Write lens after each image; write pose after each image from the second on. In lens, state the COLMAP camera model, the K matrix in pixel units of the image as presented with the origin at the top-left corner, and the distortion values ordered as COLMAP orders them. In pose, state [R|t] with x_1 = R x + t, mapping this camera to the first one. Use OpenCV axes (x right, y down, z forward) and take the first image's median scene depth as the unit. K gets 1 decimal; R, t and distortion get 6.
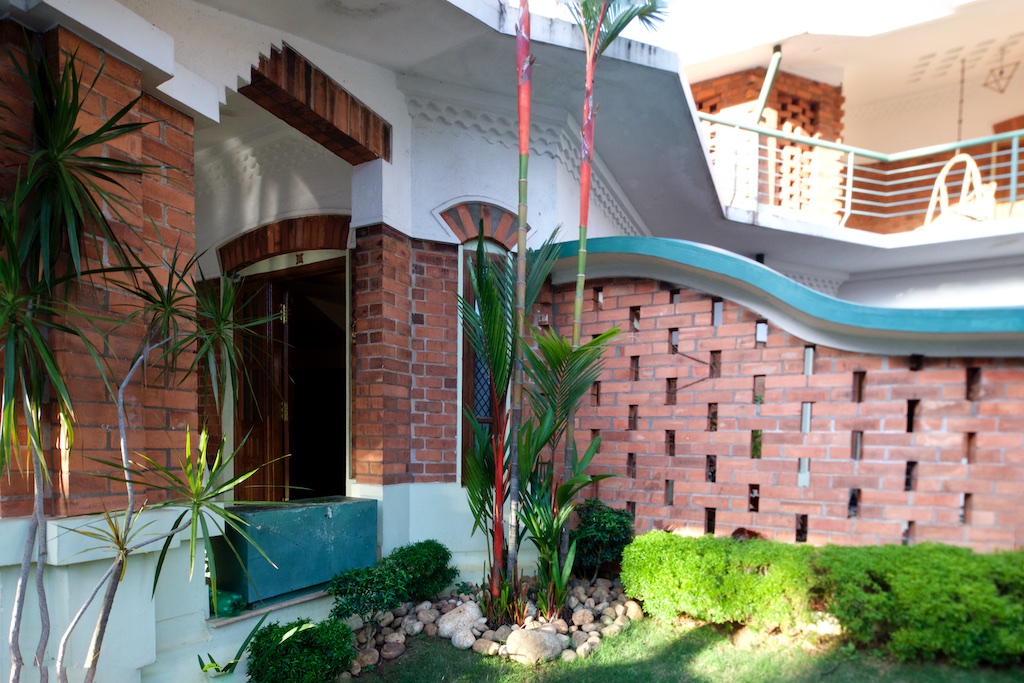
lens RADIAL K [[532.1, 0, 513.1], [0, 532.1, 460.4], [0, 0, 1]] dist [-0.000693, -0.001613]
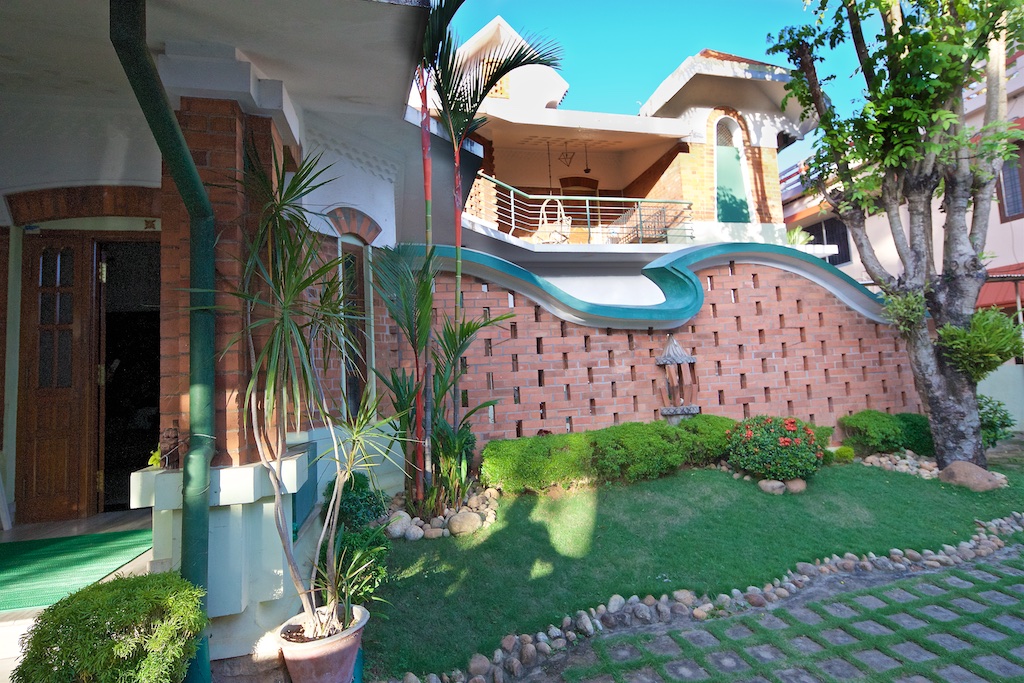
lens RADIAL K [[514.1, 0, 517.5], [0, 514.1, 318.0], [0, 0, 1]] dist [0.004299, -0.006969]
pose [[0.774245, 0.014414, 0.632722, -0.647942], [0.089128, 0.987294, -0.131555, -0.010937], [-0.626579, 0.158249, 0.763122, -0.229773]]
